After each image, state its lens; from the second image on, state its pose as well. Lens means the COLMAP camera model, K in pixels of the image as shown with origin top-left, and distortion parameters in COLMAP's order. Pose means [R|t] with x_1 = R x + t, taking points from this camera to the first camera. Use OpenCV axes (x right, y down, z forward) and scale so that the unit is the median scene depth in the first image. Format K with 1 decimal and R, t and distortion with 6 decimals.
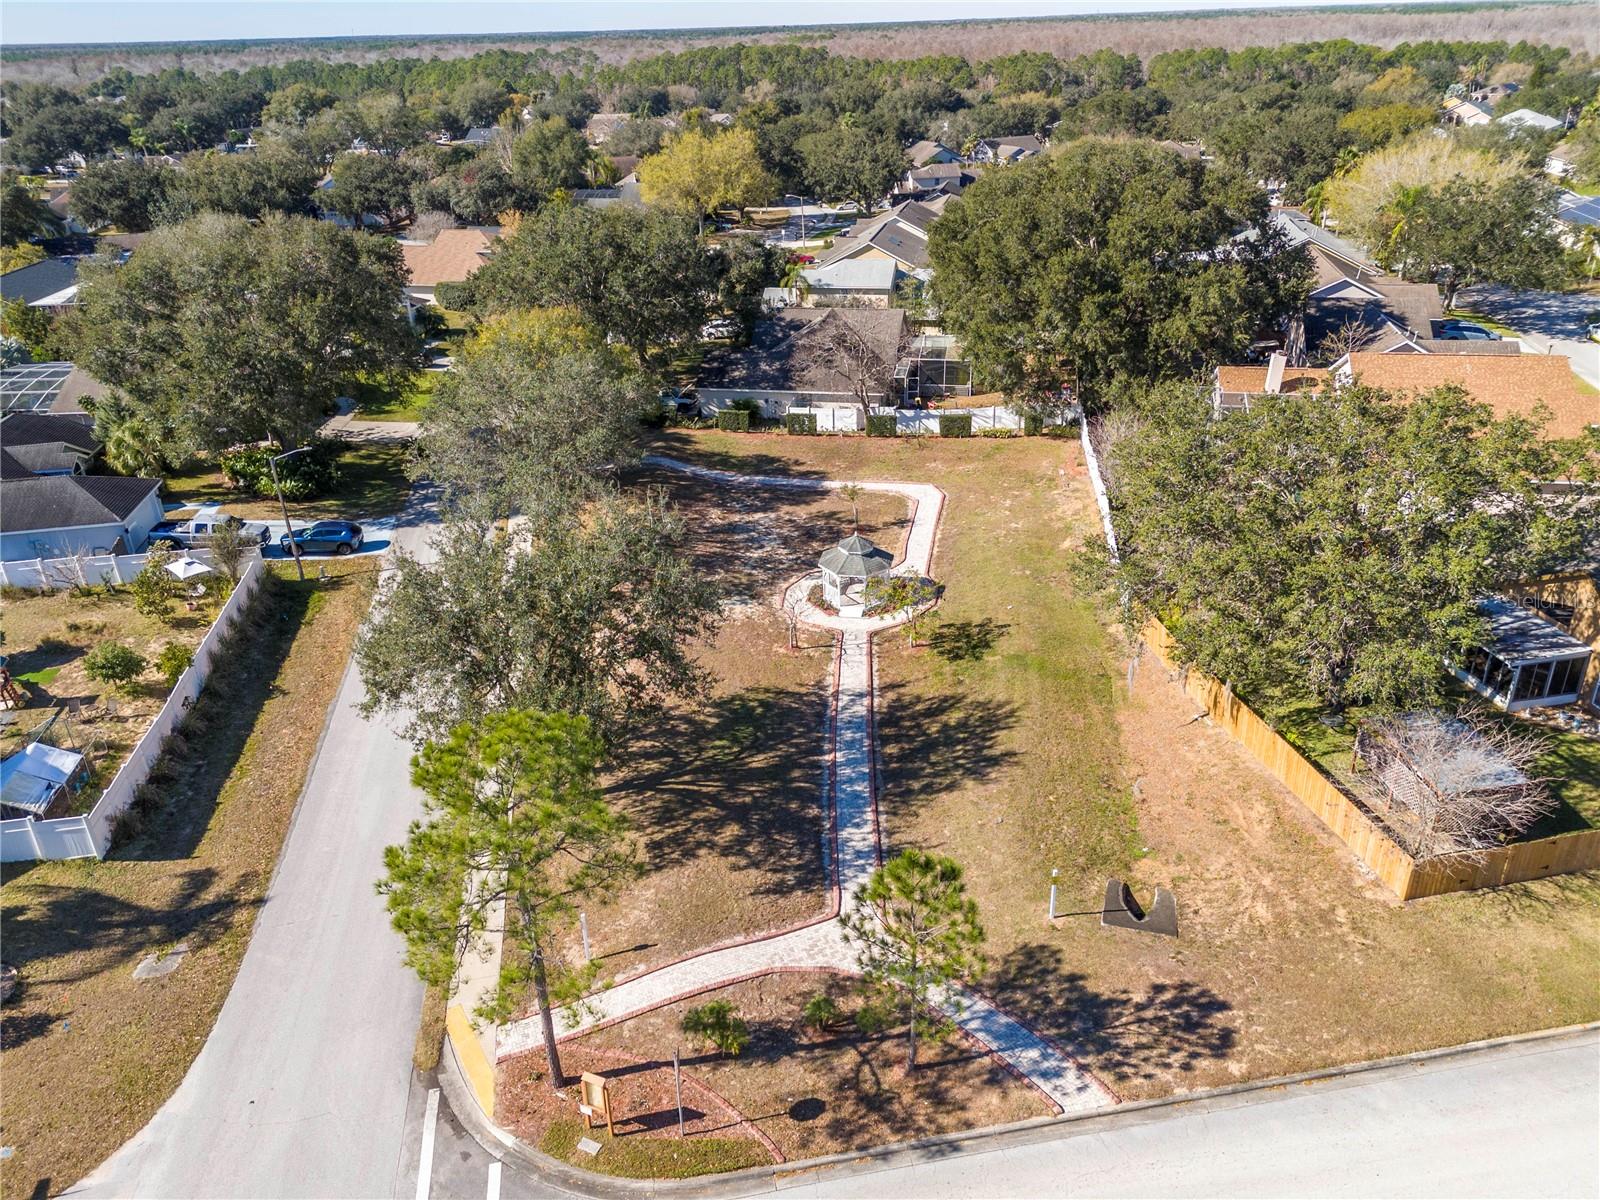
lens RADIAL K [[1130.1, 0, 800.0], [0, 1130.1, 600.0], [0, 0, 1]] dist [0.051889, -0.001022]
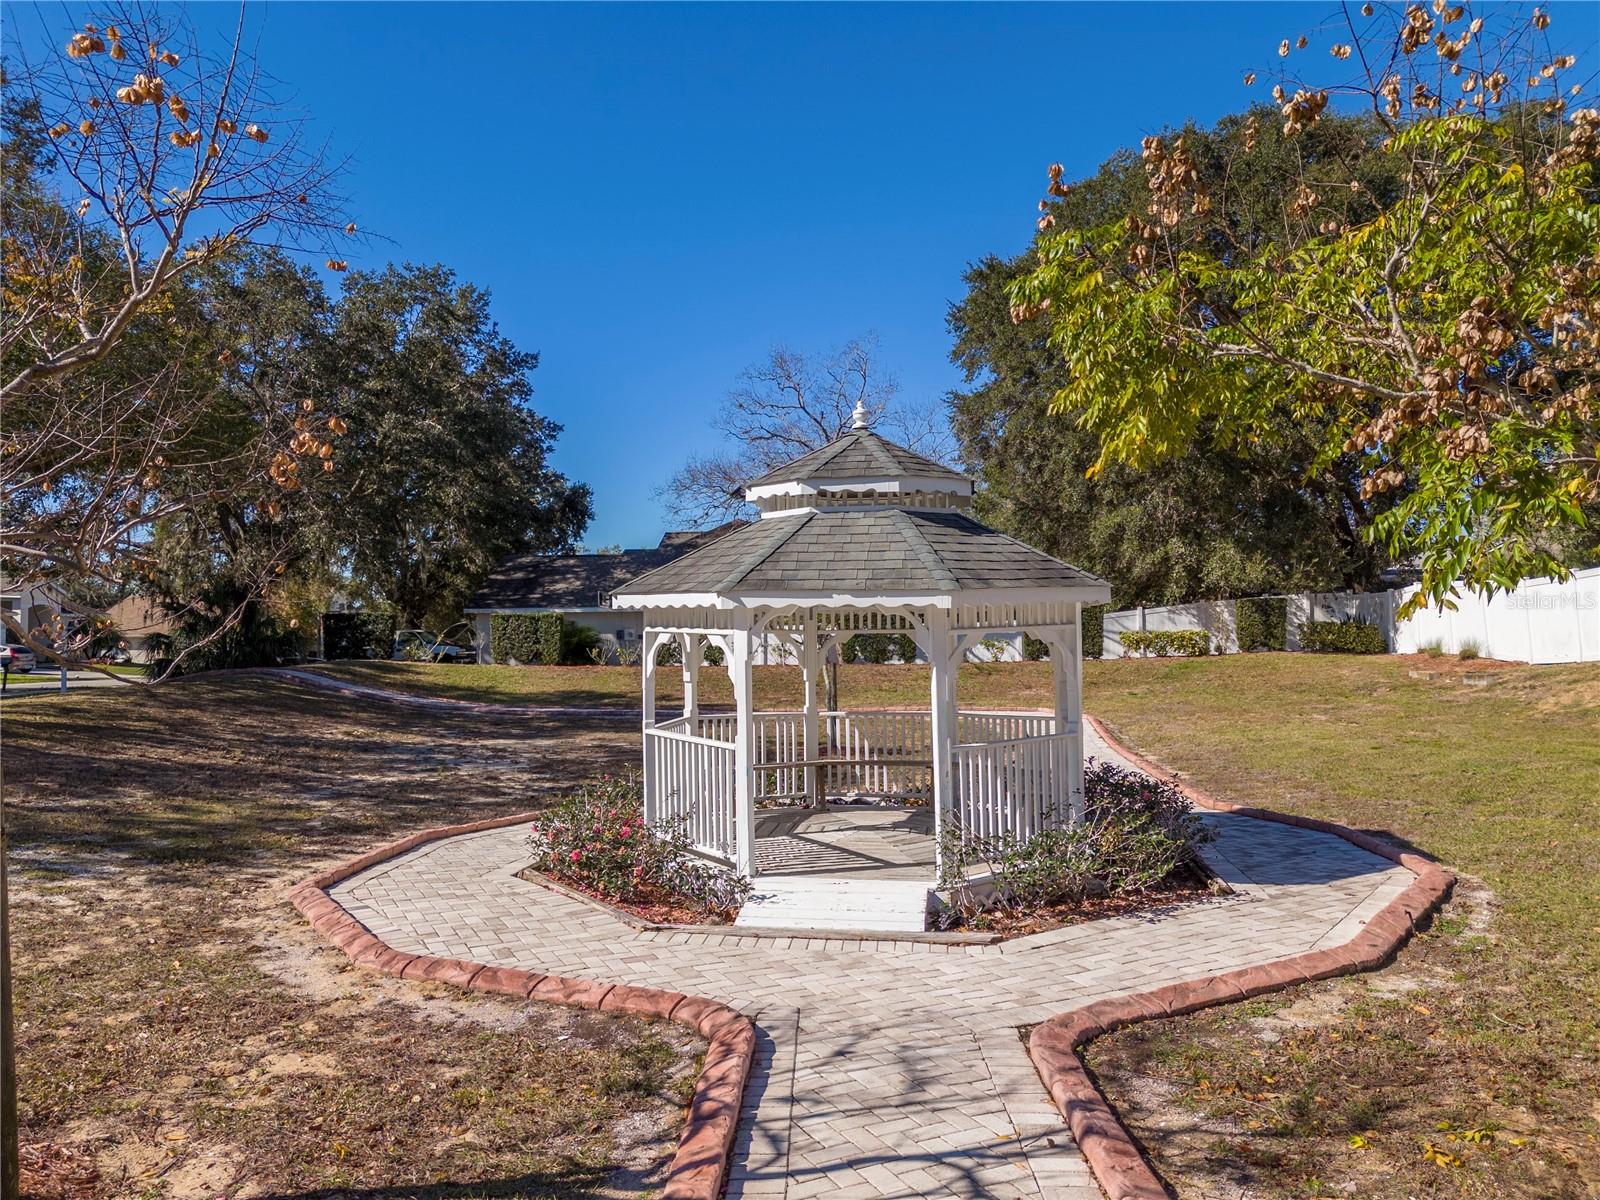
lens RADIAL K [[1130.1, 0, 800.0], [0, 1130.1, 600.0], [0, 0, 1]] dist [0.051889, -0.001022]
pose [[0.998891, 0.021465, 0.041902, 0.040252], [0.000813, 0.882018, -0.471215, 0.045134], [-0.047073, 0.470727, 0.881022, 0.995359]]
